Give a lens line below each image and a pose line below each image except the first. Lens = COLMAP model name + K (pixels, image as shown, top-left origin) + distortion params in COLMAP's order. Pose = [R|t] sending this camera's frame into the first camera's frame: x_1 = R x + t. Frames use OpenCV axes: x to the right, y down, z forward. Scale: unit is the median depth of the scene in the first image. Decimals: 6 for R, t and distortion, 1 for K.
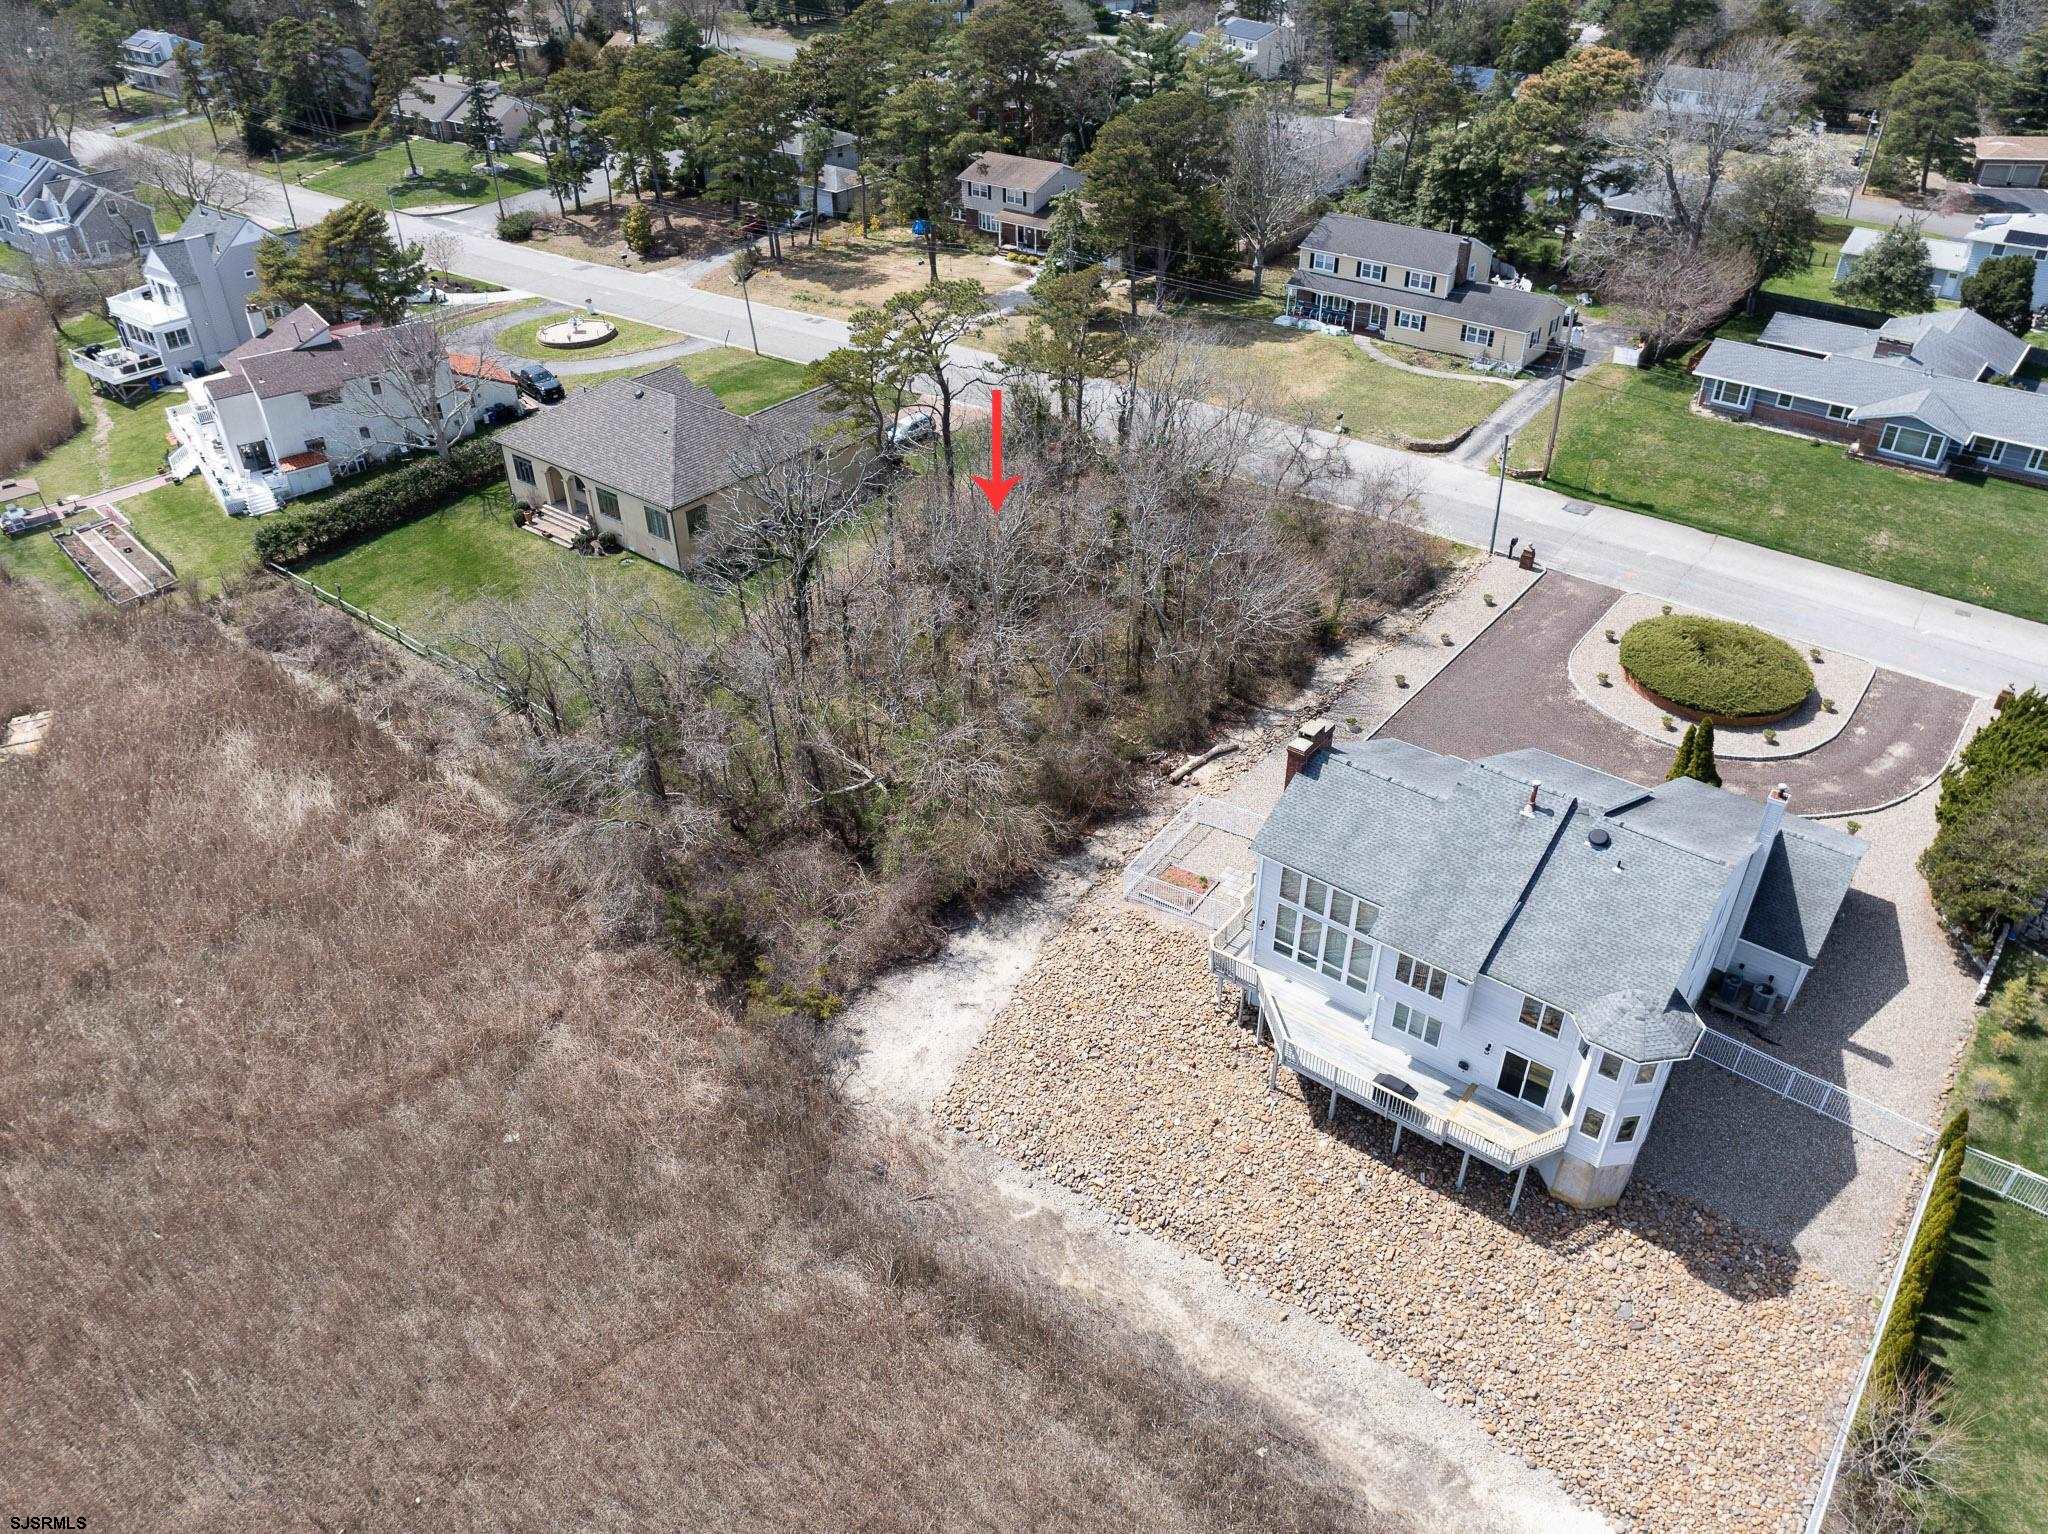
lens RADIAL K [[1442.4, 0, 1036.4], [0, 1442.4, 767.4], [0, 0, 1]] dist [-0.044669, 0.012230]
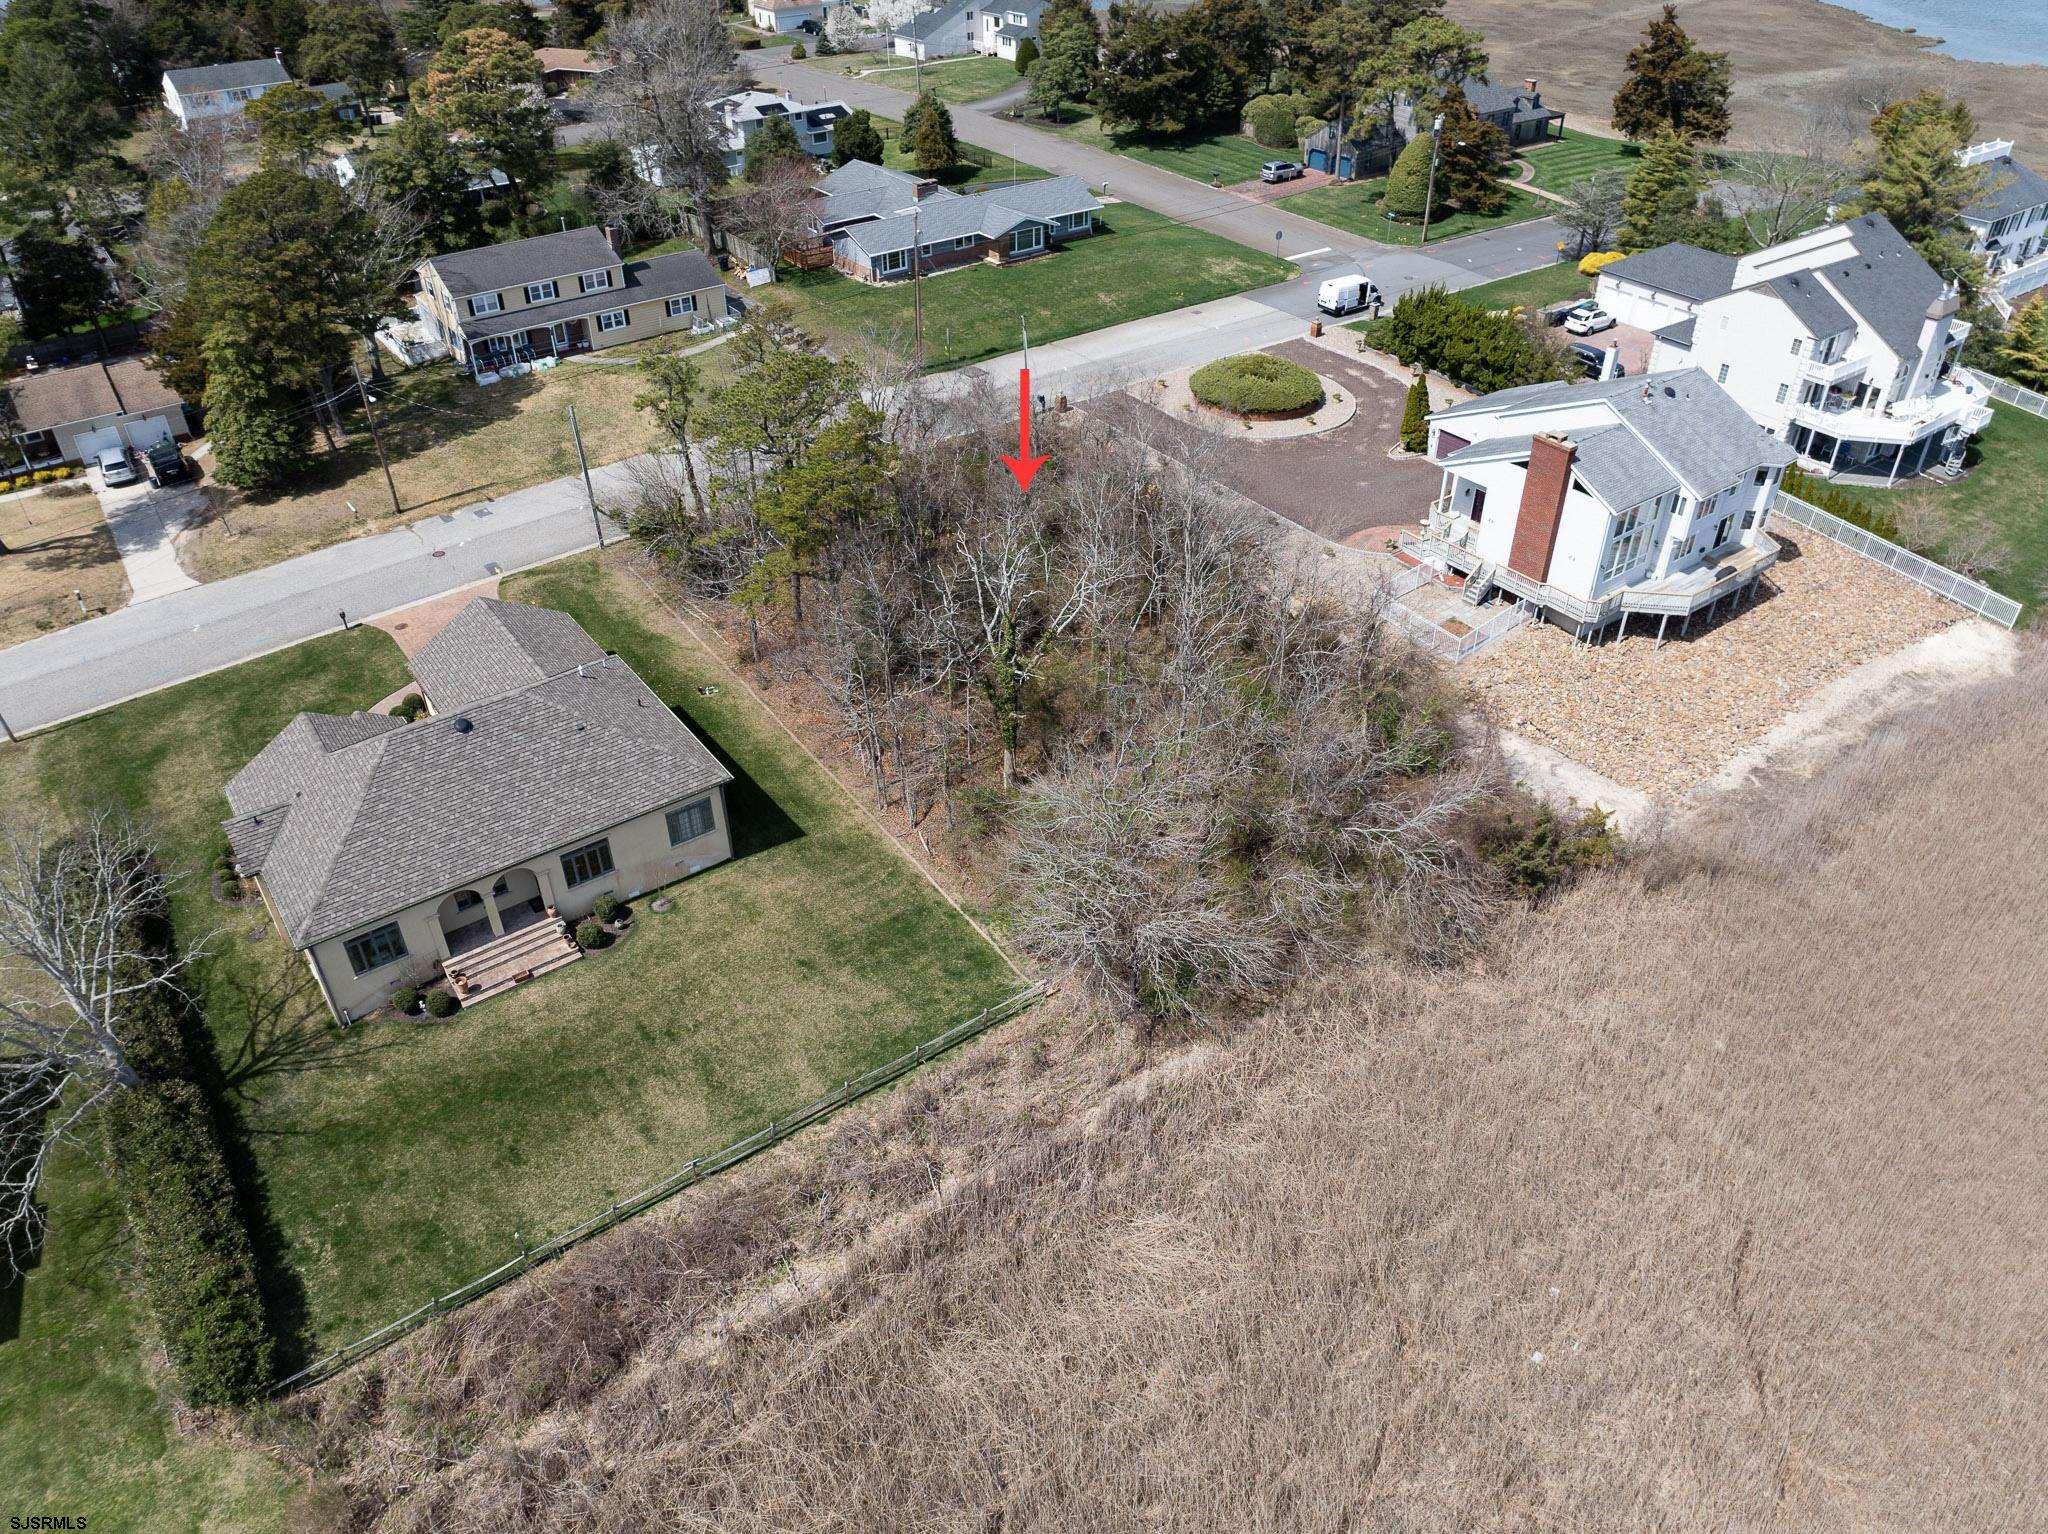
lens RADIAL K [[1442.4, 0, 1032.9], [0, 1442.4, 770.7], [0, 0, 1]] dist [-0.044669, 0.012230]
pose [[0.270895, -0.567941, 0.777212, -0.735439], [0.554561, 0.752030, 0.356249, -0.337924], [-0.786815, 0.334506, 0.518679, 0.470273]]
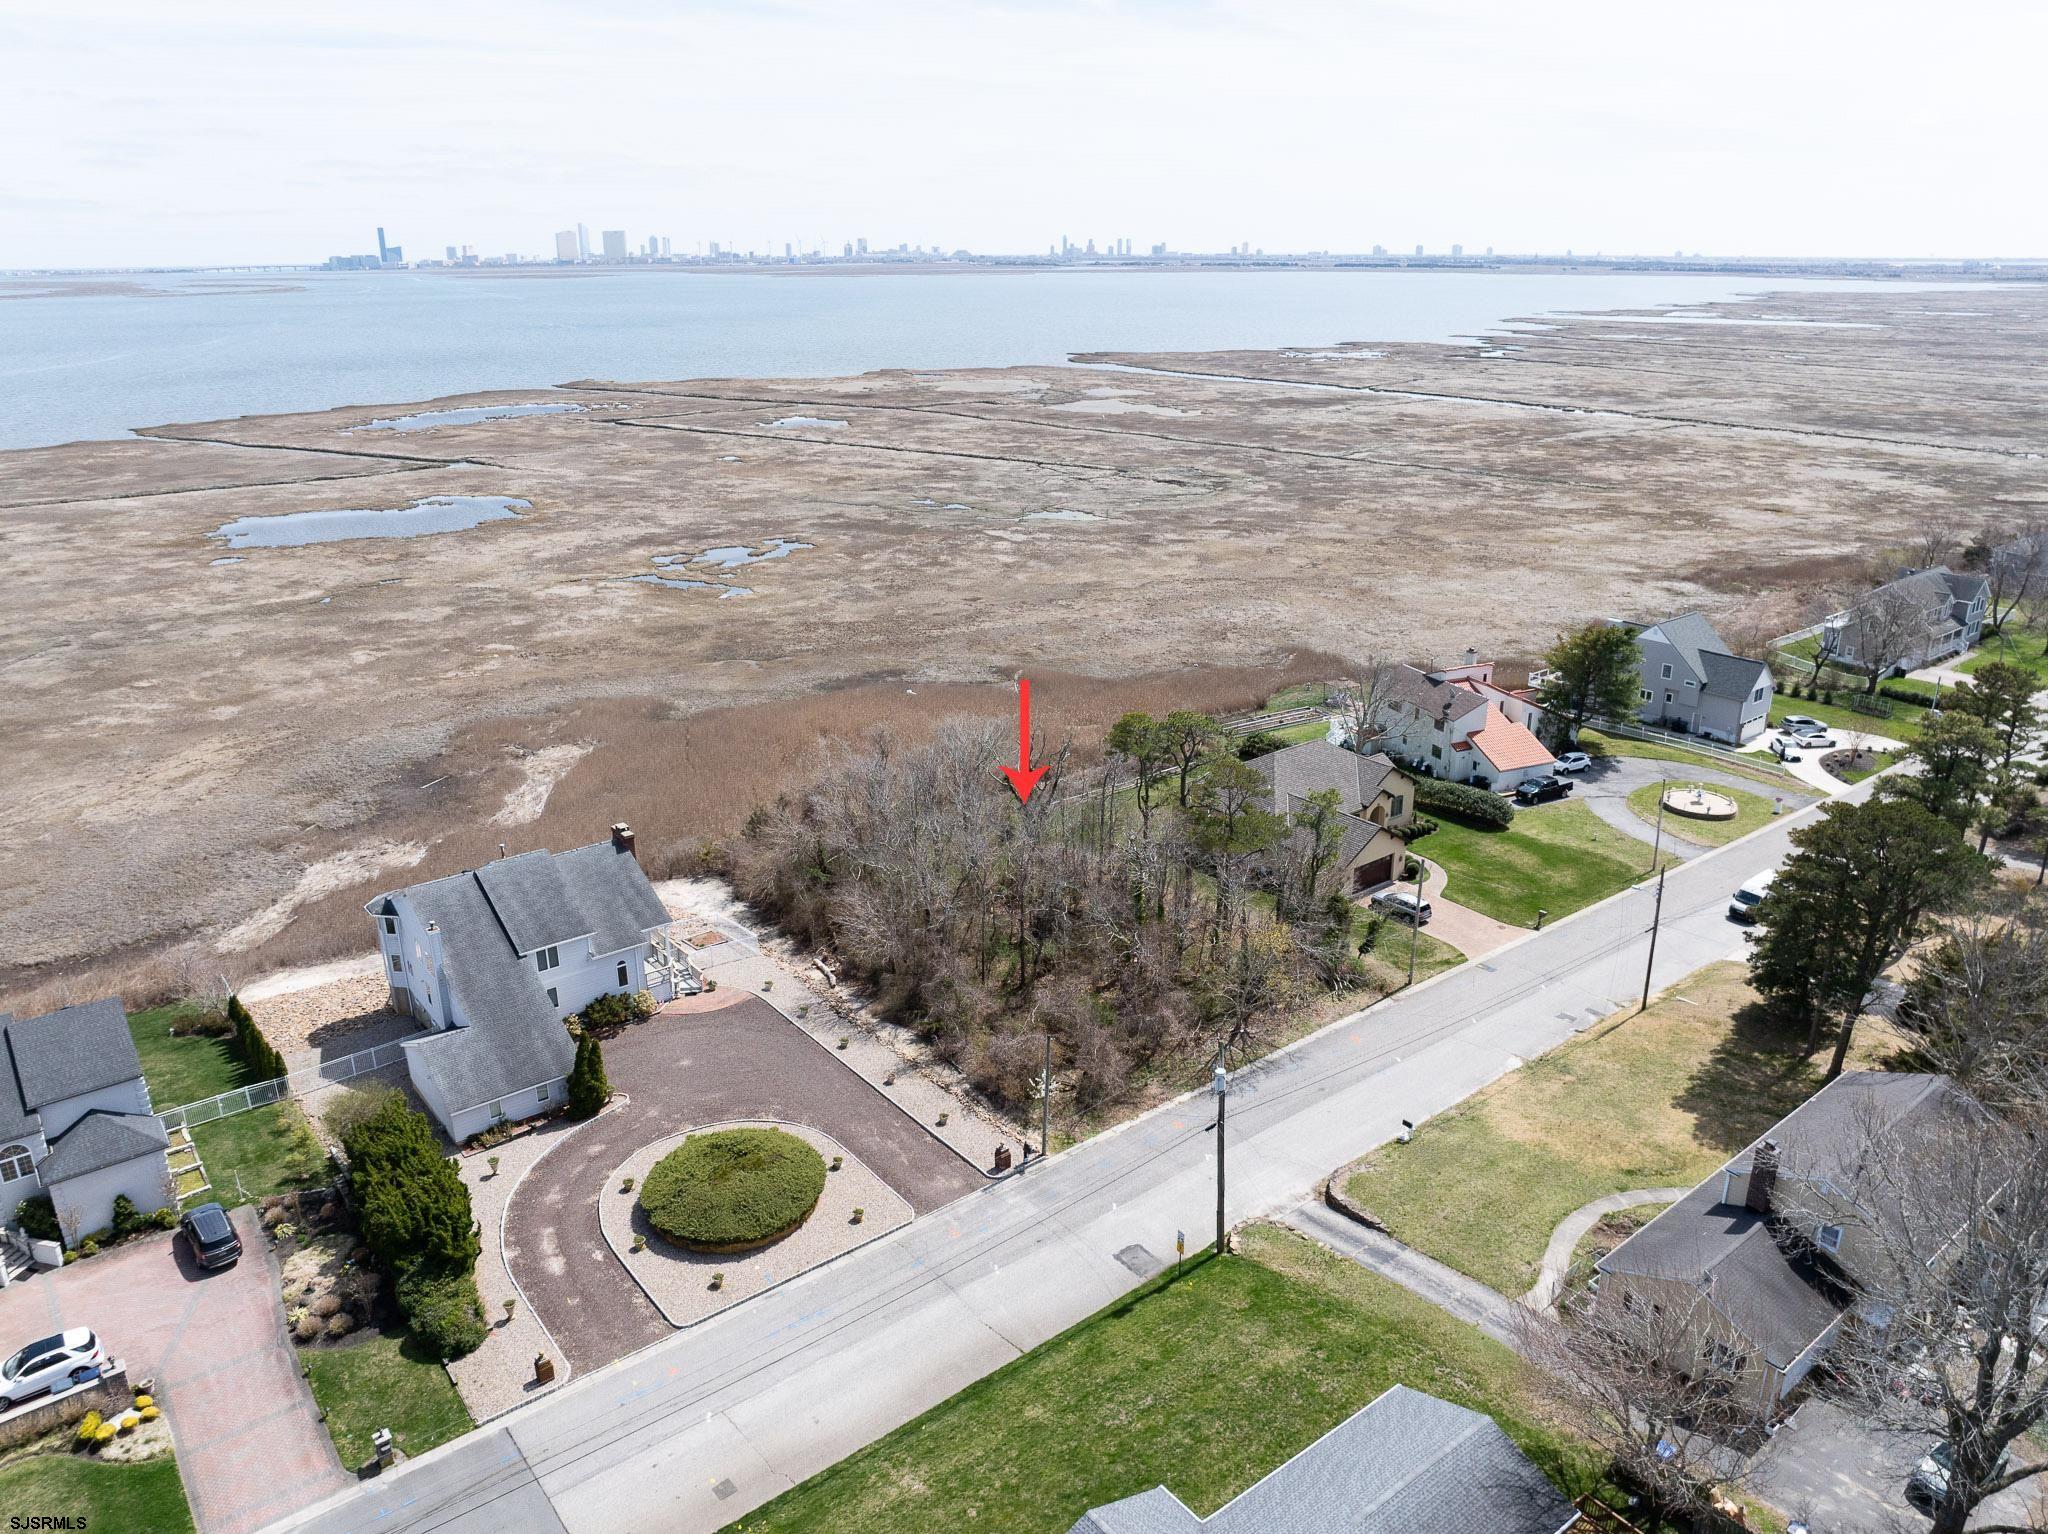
lens RADIAL K [[1442.4, 0, 1029.0], [0, 1442.4, 772.9], [0, 0, 1]] dist [-0.044669, 0.012230]
pose [[-0.236692, 0.340491, -0.909969, 1.031940], [-0.549868, 0.725210, 0.414385, -0.675650], [0.801013, 0.598444, 0.015574, 0.807364]]
